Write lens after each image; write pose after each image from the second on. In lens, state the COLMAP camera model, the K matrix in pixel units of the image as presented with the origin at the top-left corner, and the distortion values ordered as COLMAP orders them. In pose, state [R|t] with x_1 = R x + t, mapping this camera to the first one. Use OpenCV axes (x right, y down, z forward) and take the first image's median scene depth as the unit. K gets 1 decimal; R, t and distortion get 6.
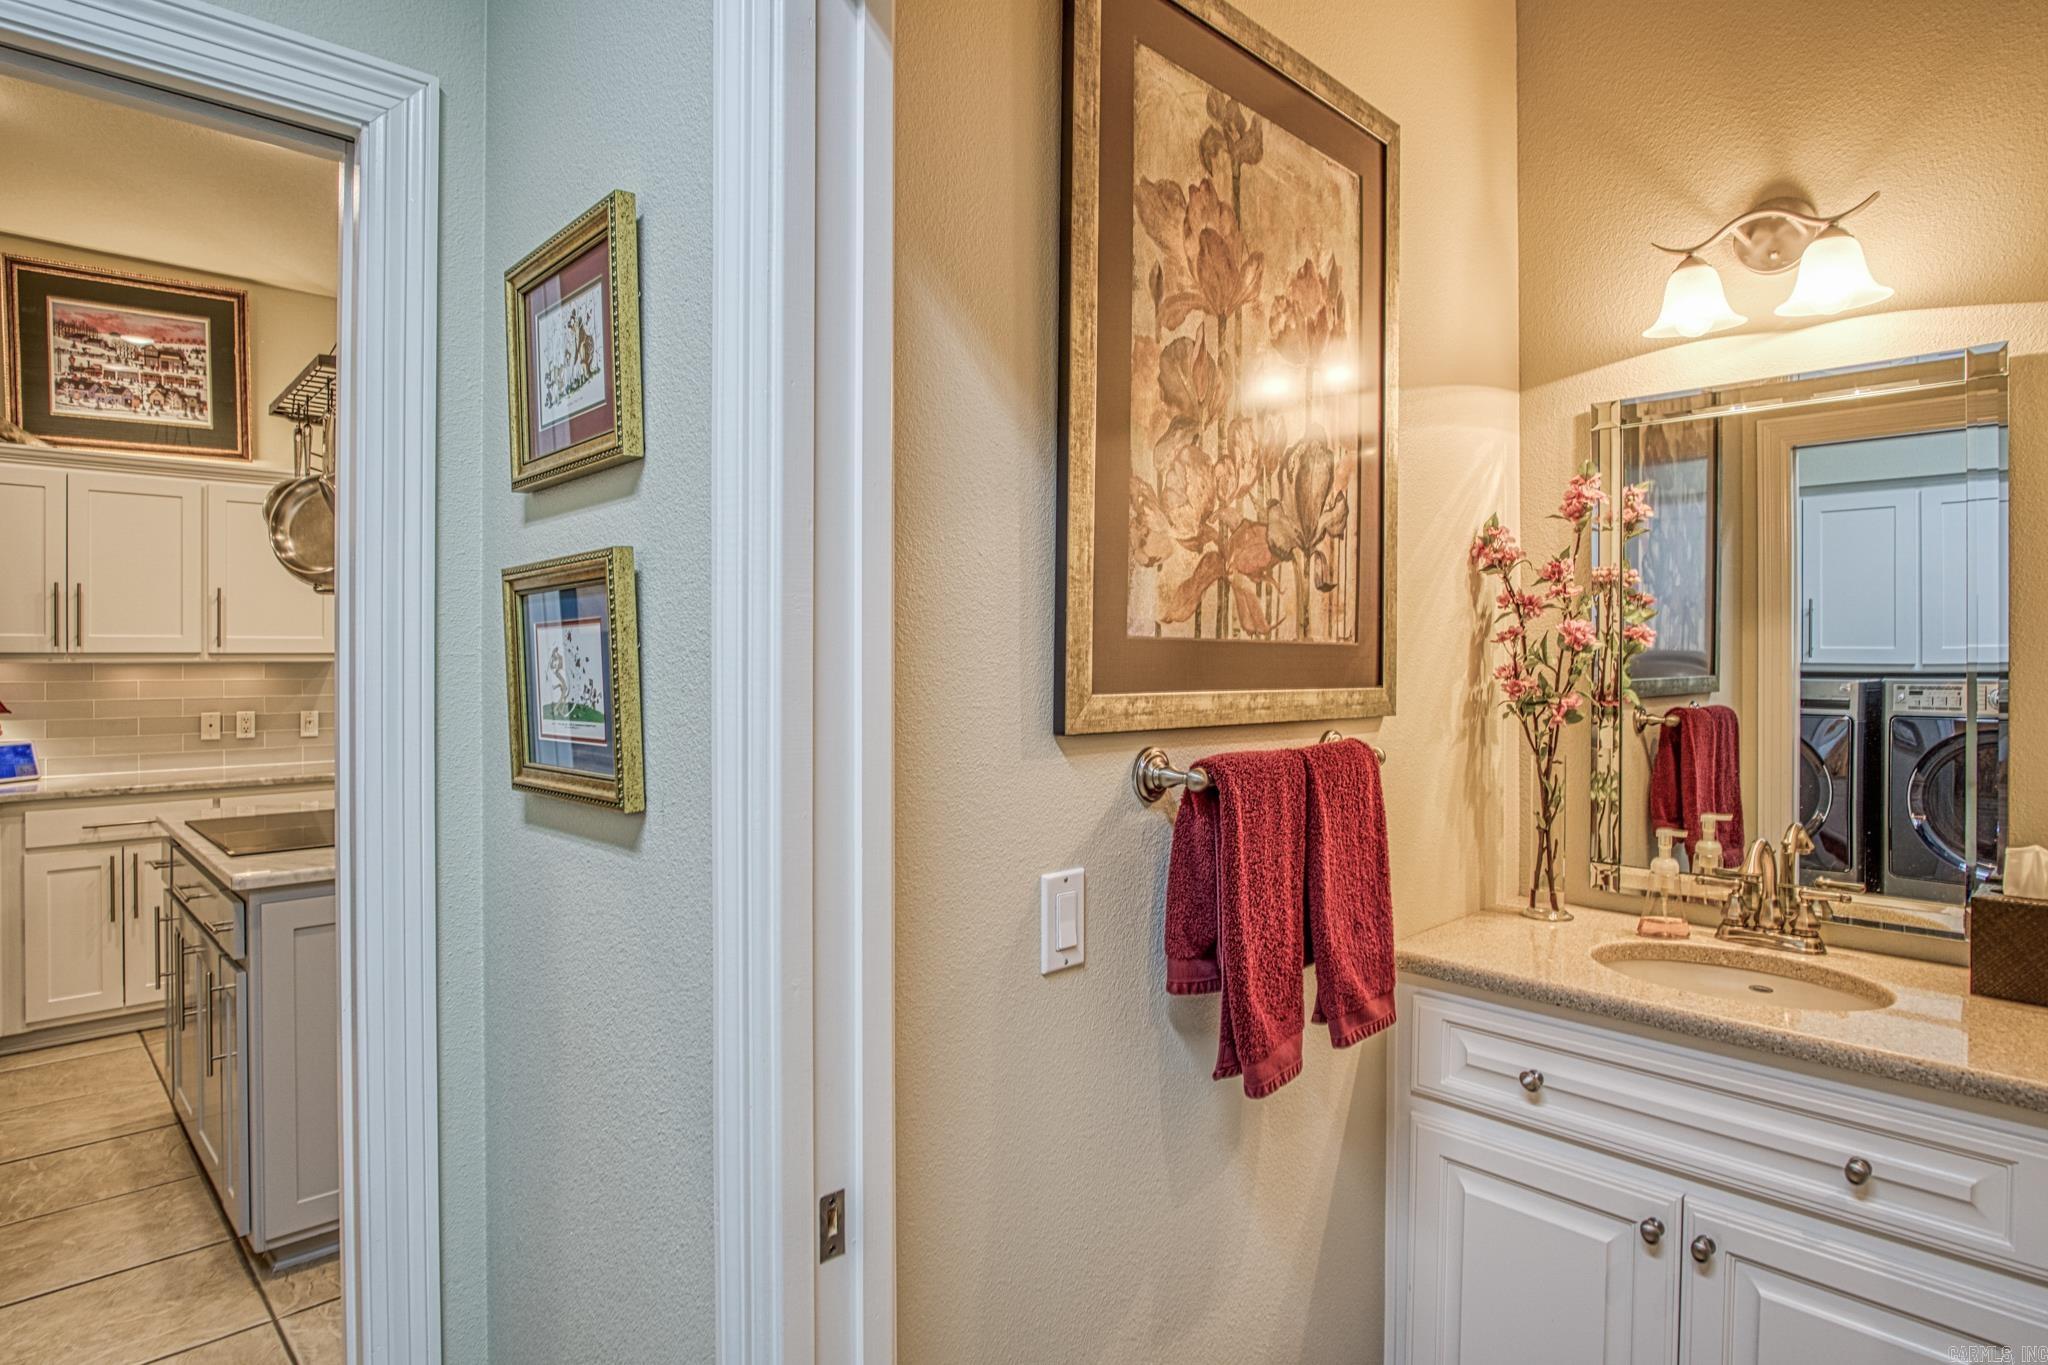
lens RADIAL K [[1119.4, 0, 993.8], [0, 1119.4, 656.4], [0, 0, 1]] dist [-0.045670, 0.016318]
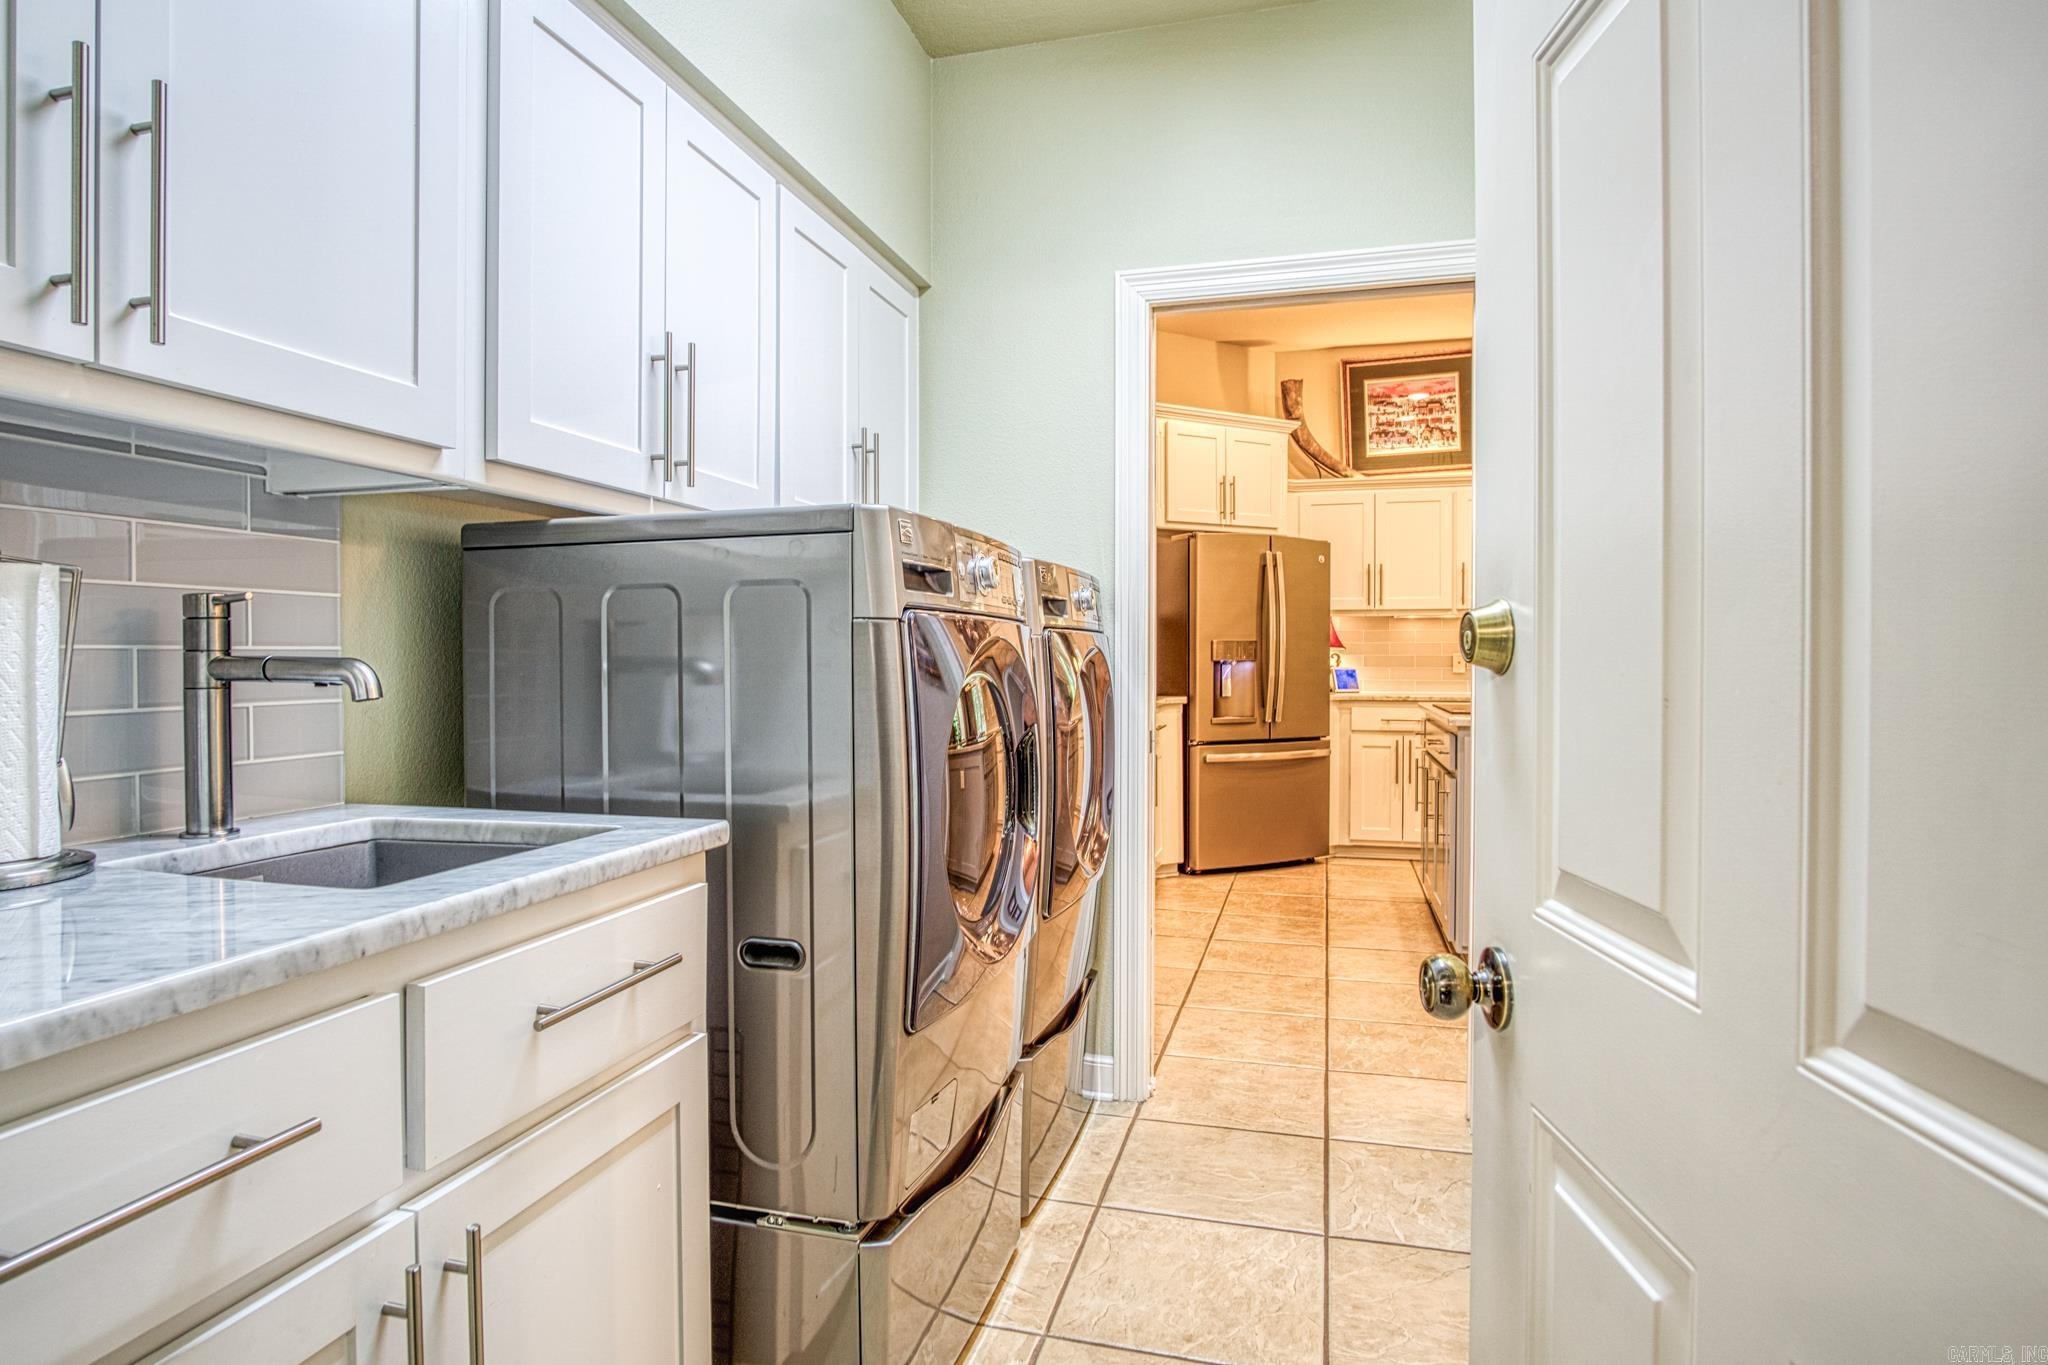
lens RADIAL K [[1120.4, 0, 1019.8], [0, 1120.4, 674.4], [0, 0, 1]] dist [-0.043217, 0.017737]
pose [[0.522373, 0.016532, -0.852557, 0.225454], [0.000087, 0.999811, 0.019441, 0.054715], [0.852717, -0.010229, 0.522273, -0.242292]]
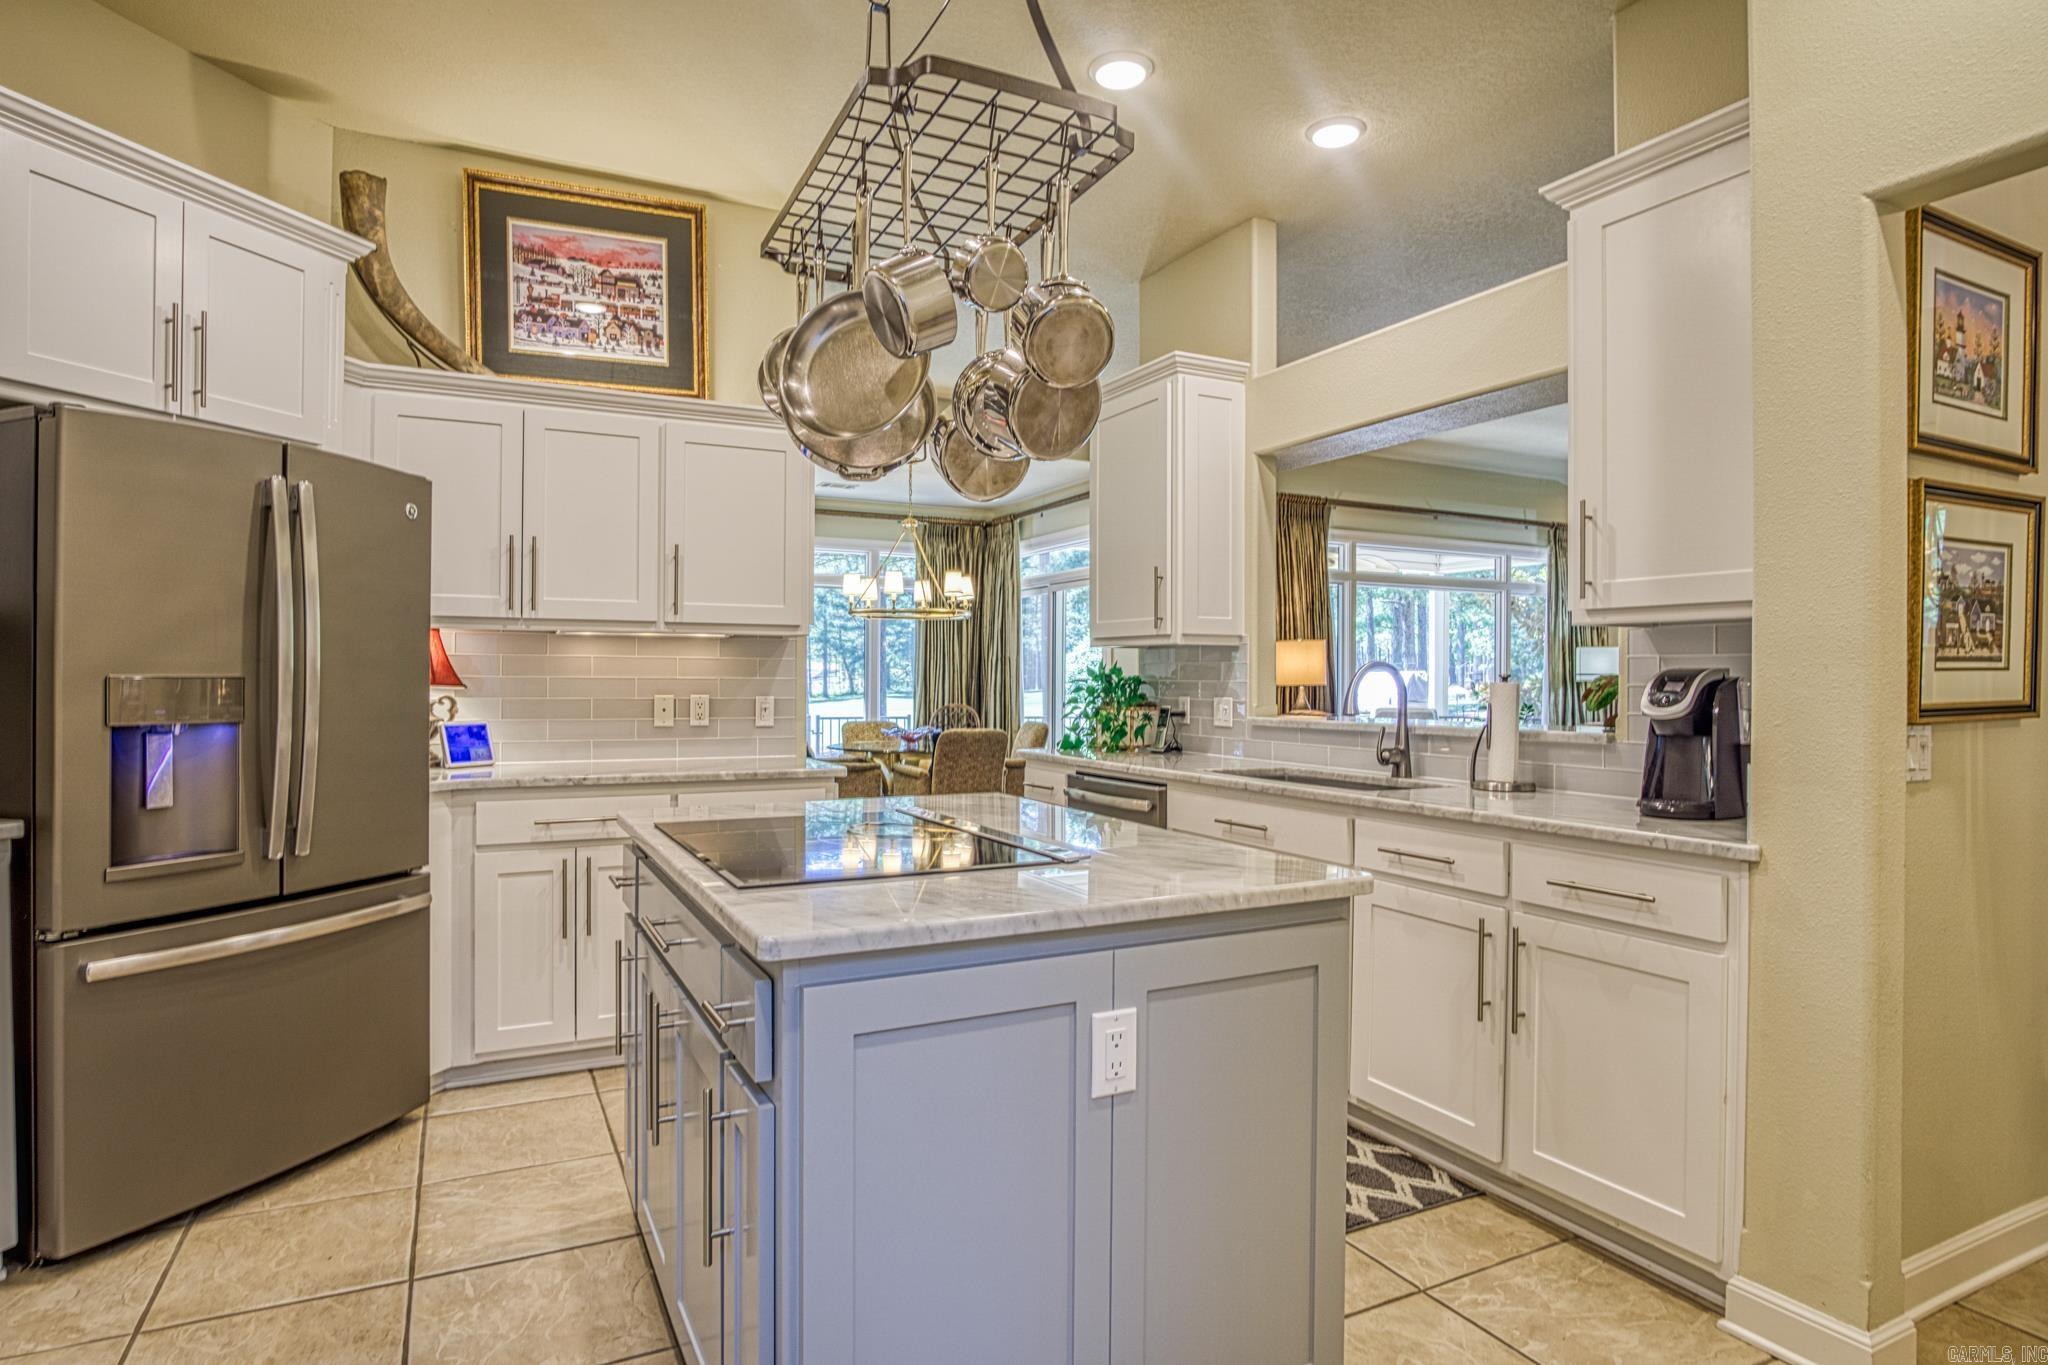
lens RADIAL K [[1120.4, 0, 1019.8], [0, 1120.4, 674.4], [0, 0, 1]] dist [-0.043217, 0.017737]
pose [[0.958180, 0.006793, -0.286087, -0.211919], [-0.007472, 0.999971, -0.001283, 0.036974], [0.286070, 0.003367, 0.958203, 0.261270]]
